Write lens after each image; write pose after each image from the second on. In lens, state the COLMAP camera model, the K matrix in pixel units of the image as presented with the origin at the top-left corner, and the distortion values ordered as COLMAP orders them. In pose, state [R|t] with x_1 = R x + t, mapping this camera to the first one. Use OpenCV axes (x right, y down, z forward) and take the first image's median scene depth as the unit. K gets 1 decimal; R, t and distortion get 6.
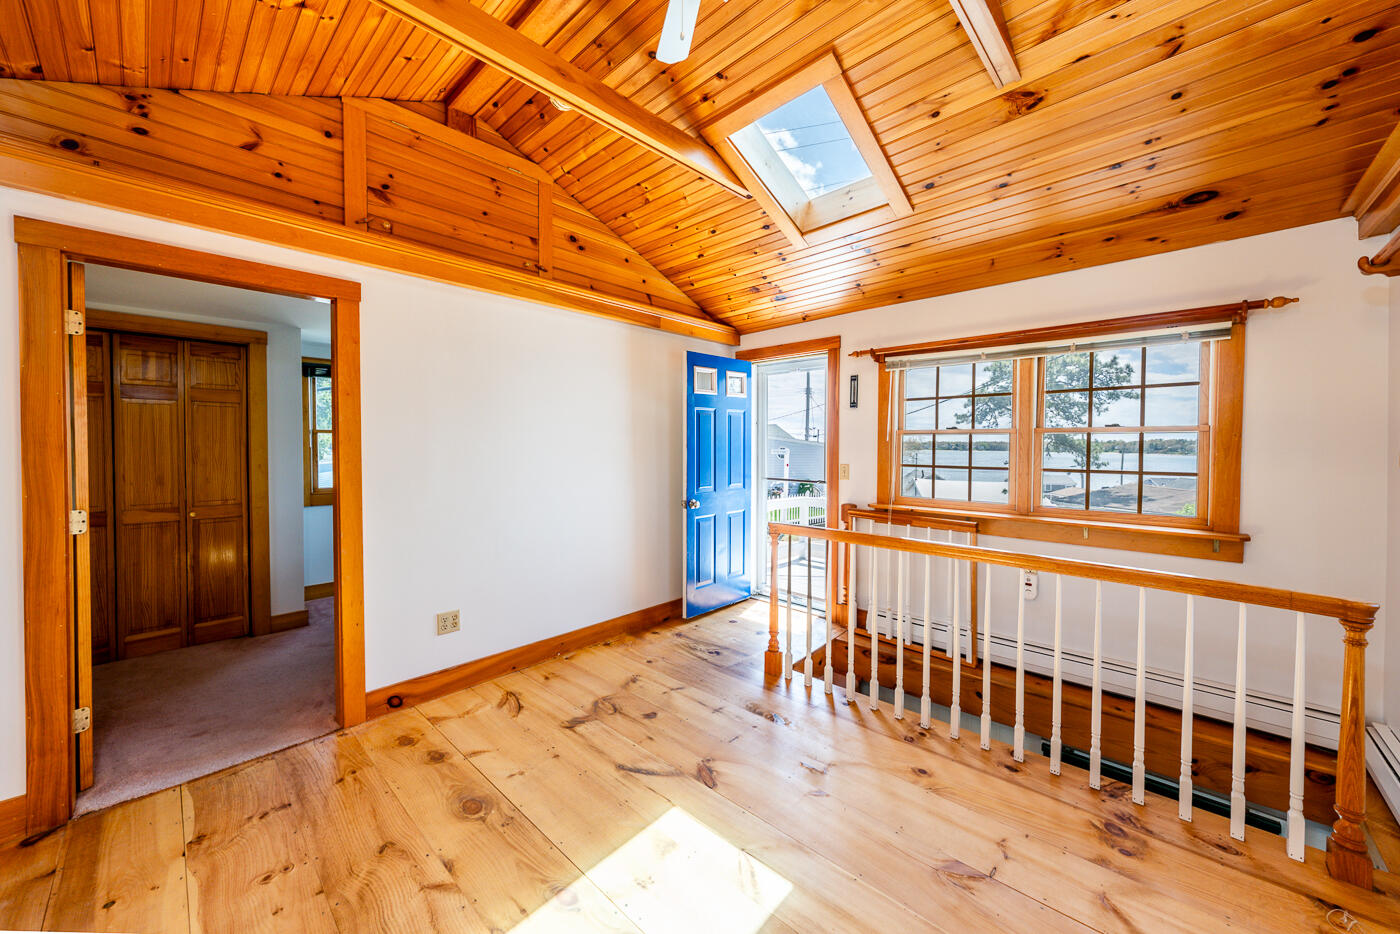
lens RADIAL K [[518.2, 0, 699.4], [0, 518.2, 457.6], [0, 0, 1]] dist [0.002137, 0.000401]
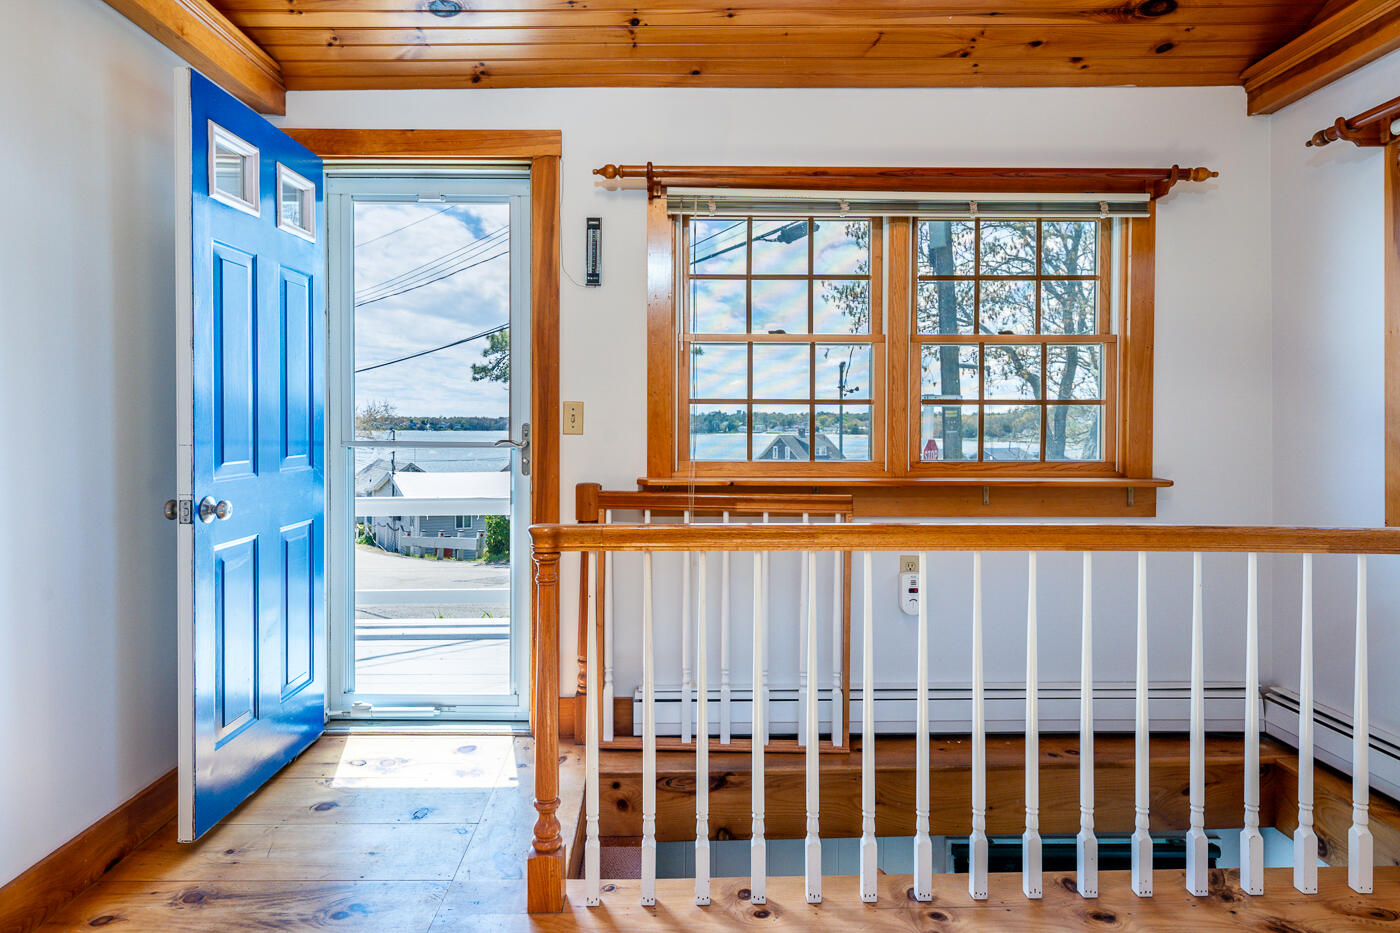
lens RADIAL K [[854.2, 0, 698.4], [0, 854.2, 425.5], [0, 0, 1]] dist [0.007300, -0.005231]
pose [[0.715571, -0.010470, 0.698462, -0.218449], [0.016633, 0.999860, -0.002053, 0.044886], [-0.698342, 0.013086, 0.715645, 0.414136]]
